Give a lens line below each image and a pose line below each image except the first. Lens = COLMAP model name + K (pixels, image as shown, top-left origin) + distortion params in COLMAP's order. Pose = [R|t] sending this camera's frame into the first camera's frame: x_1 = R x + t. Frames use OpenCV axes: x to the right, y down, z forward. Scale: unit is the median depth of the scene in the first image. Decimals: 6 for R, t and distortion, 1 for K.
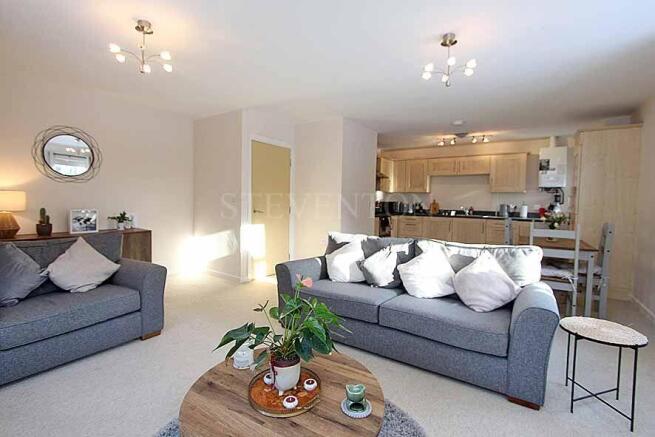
lens RADIAL K [[306.2, 0, 327.5], [0, 306.2, 213.7], [0, 0, 1]] dist [-0.002124, -0.000083]
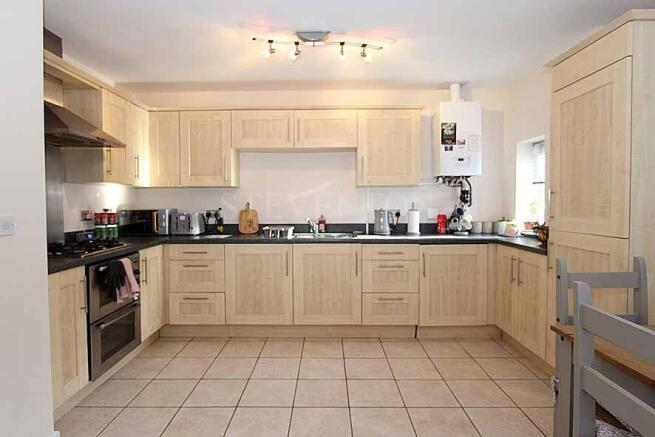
lens RADIAL K [[369.9, 0, 325.1], [0, 369.9, 212.5], [0, 0, 1]] dist [-0.002058, 0.000211]
pose [[0.841983, -0.043894, 0.537715, 0.165148], [0.040162, 0.999019, 0.018663, -0.040094], [-0.538007, 0.005881, 0.842920, 0.523393]]
